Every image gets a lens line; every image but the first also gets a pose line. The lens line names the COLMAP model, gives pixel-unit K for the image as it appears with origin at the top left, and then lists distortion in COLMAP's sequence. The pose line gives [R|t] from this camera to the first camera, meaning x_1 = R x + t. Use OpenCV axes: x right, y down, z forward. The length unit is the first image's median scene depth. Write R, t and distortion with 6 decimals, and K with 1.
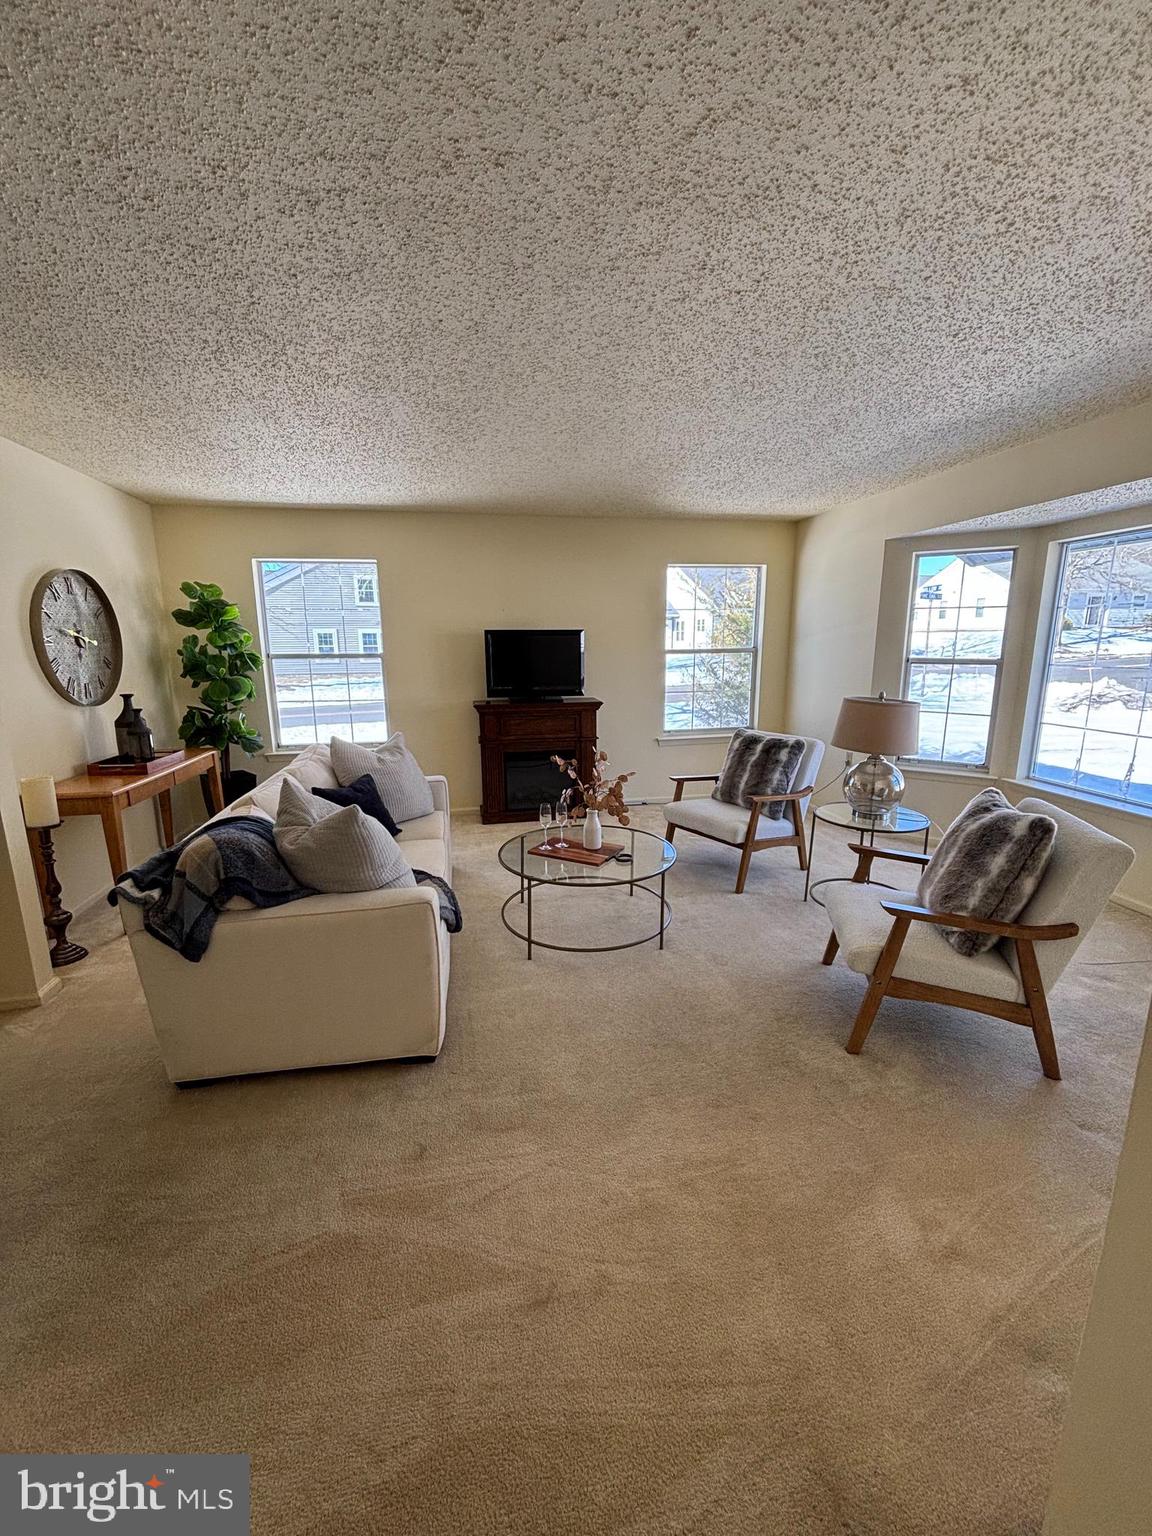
lens RADIAL K [[626.5, 0, 576.0], [0, 626.5, 768.0], [0, 0, 1]] dist [-0.003958, -0.000294]
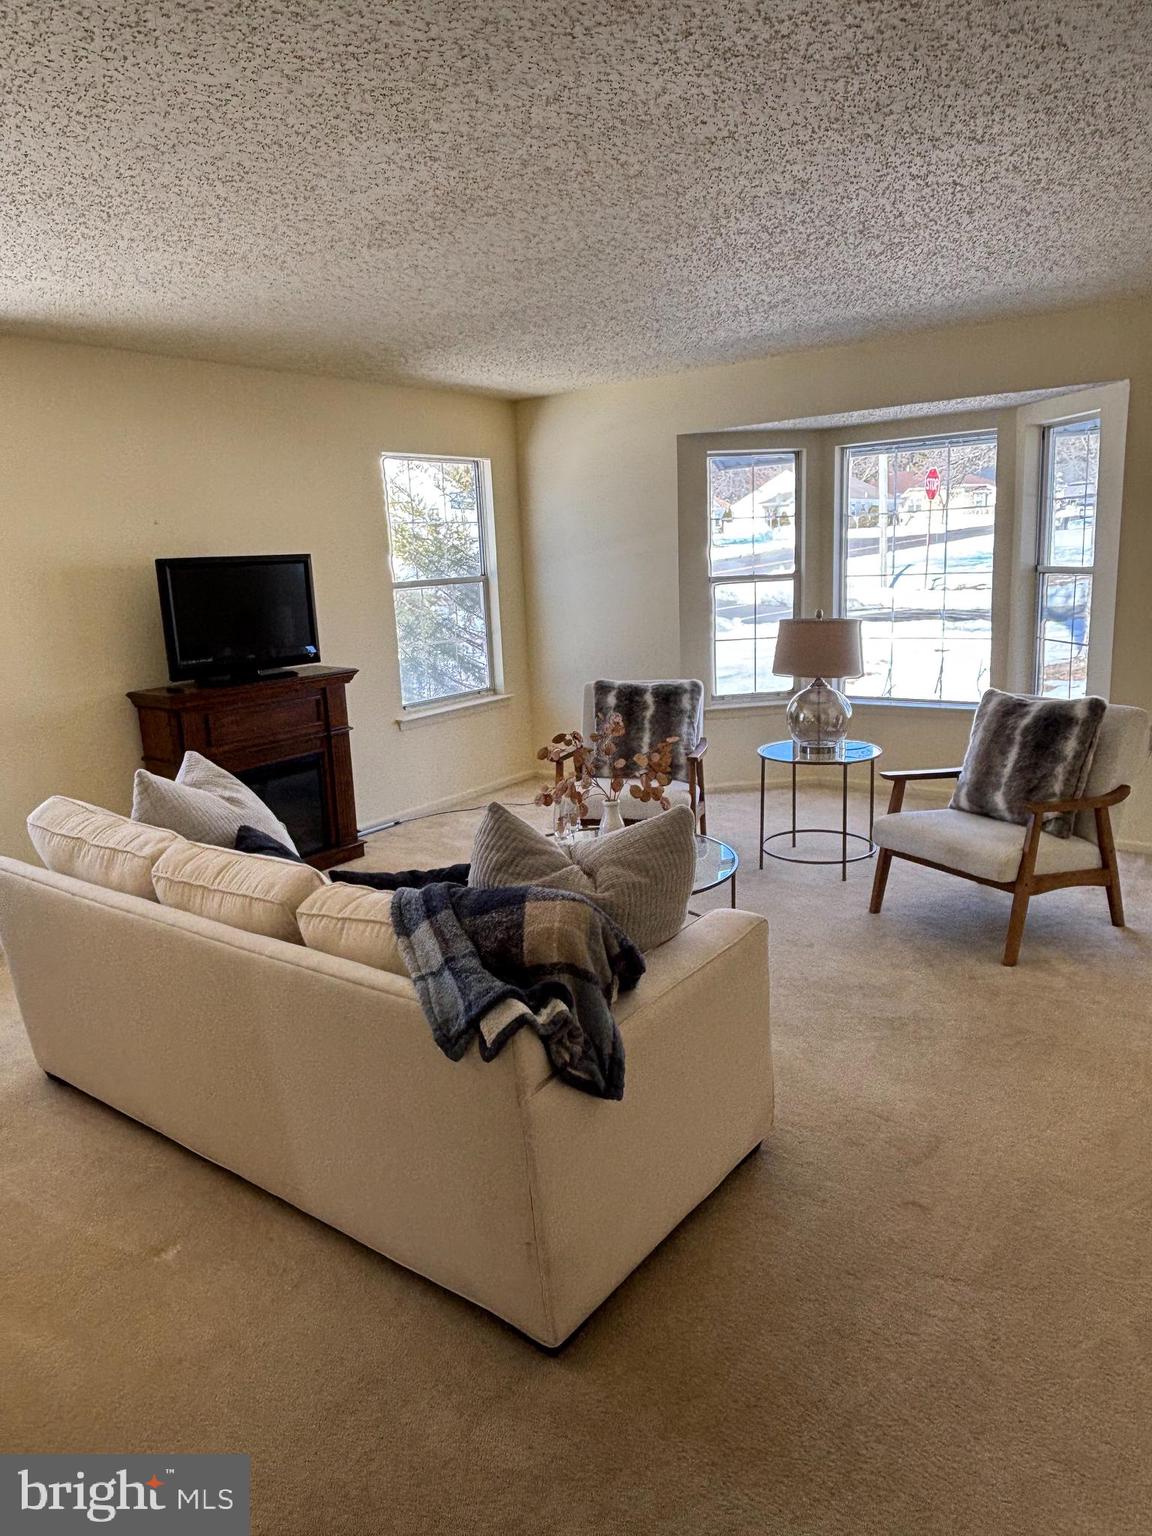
lens RADIAL K [[1020.6, 0, 574.9], [0, 1020.6, 763.9], [0, 0, 1]] dist [-0.003562, -0.002180]
pose [[0.732723, -0.163705, 0.660543, -0.747175], [0.175521, 0.983256, 0.048984, -0.037283], [-0.657502, 0.080048, 0.749189, 0.159258]]
